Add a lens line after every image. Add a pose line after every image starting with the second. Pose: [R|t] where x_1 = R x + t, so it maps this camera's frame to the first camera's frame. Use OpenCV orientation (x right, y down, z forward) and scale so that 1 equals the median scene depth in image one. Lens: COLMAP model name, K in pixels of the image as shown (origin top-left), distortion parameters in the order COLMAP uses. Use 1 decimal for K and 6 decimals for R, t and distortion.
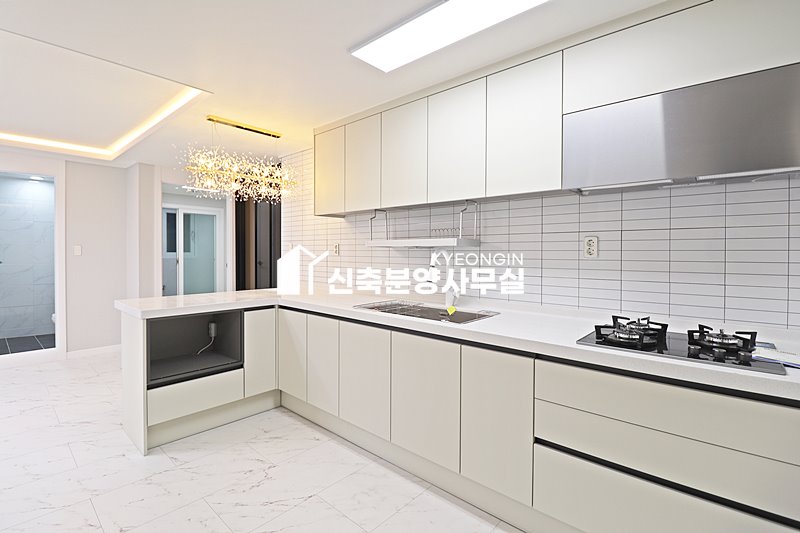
lens RADIAL K [[369.0, 0, 394.6], [0, 369.0, 259.2], [0, 0, 1]] dist [-0.009459, -0.007602]
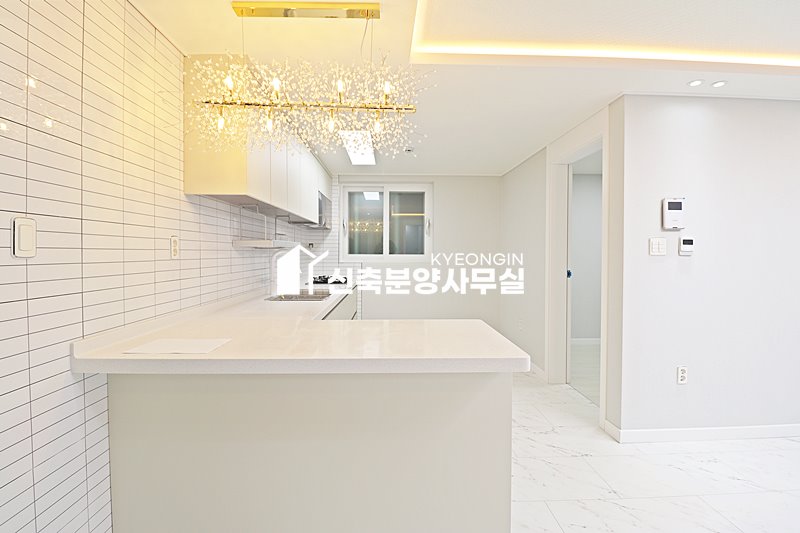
lens RADIAL K [[369.0, 0, 401.5], [0, 369.0, 260.2], [0, 0, 1]] dist [-0.009459, -0.007602]
pose [[-0.691526, -0.020813, 0.722052, -1.071414], [0.008400, 0.999286, 0.036849, -0.034592], [-0.722303, 0.031547, -0.690857, 1.564581]]
